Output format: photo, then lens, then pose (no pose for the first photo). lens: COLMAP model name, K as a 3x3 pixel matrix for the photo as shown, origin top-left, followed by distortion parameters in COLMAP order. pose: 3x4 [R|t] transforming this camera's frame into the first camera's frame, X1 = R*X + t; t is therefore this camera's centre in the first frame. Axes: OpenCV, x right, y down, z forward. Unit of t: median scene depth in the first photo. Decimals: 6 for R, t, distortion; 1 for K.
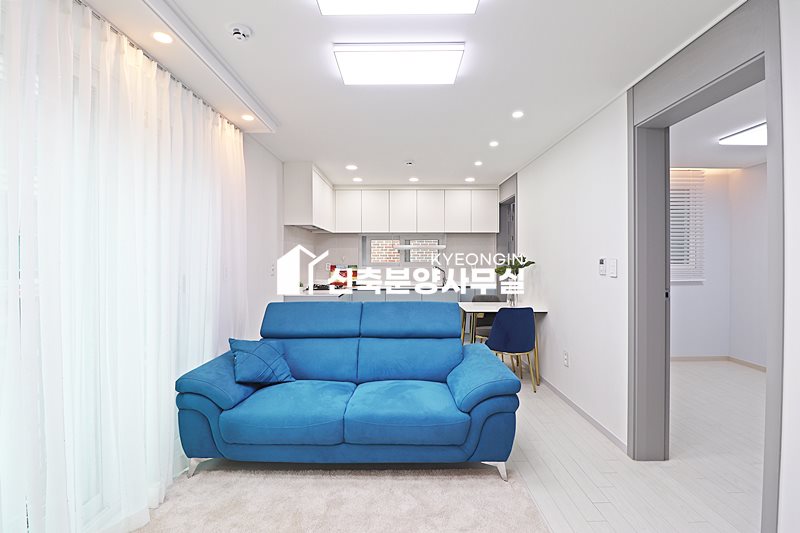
lens RADIAL K [[369.5, 0, 398.6], [0, 369.5, 262.4], [0, 0, 1]] dist [-0.007574, -0.009294]
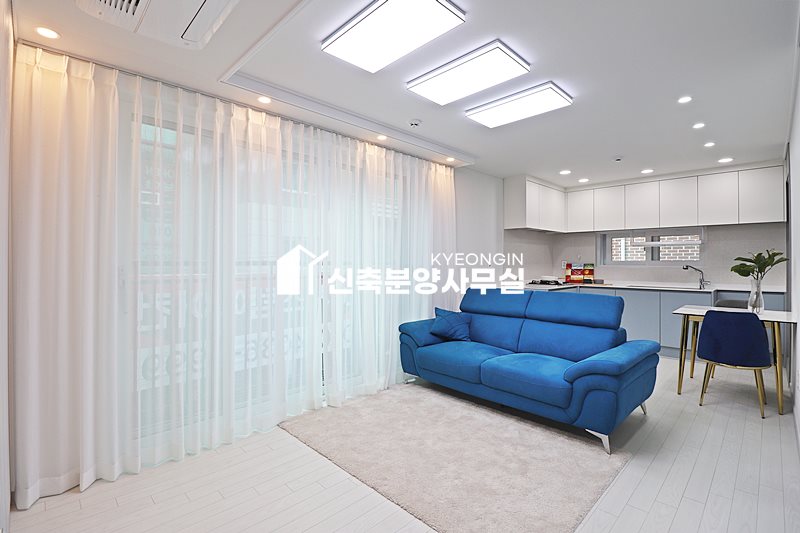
lens RADIAL K [[369.5, 0, 397.3], [0, 369.5, 261.9], [0, 0, 1]] dist [-0.007574, -0.009294]
pose [[0.699266, 0.003485, -0.714853, 0.537956], [-0.007860, 0.999965, -0.002814, 0.022981], [0.714818, 0.007587, 0.699269, -0.191856]]
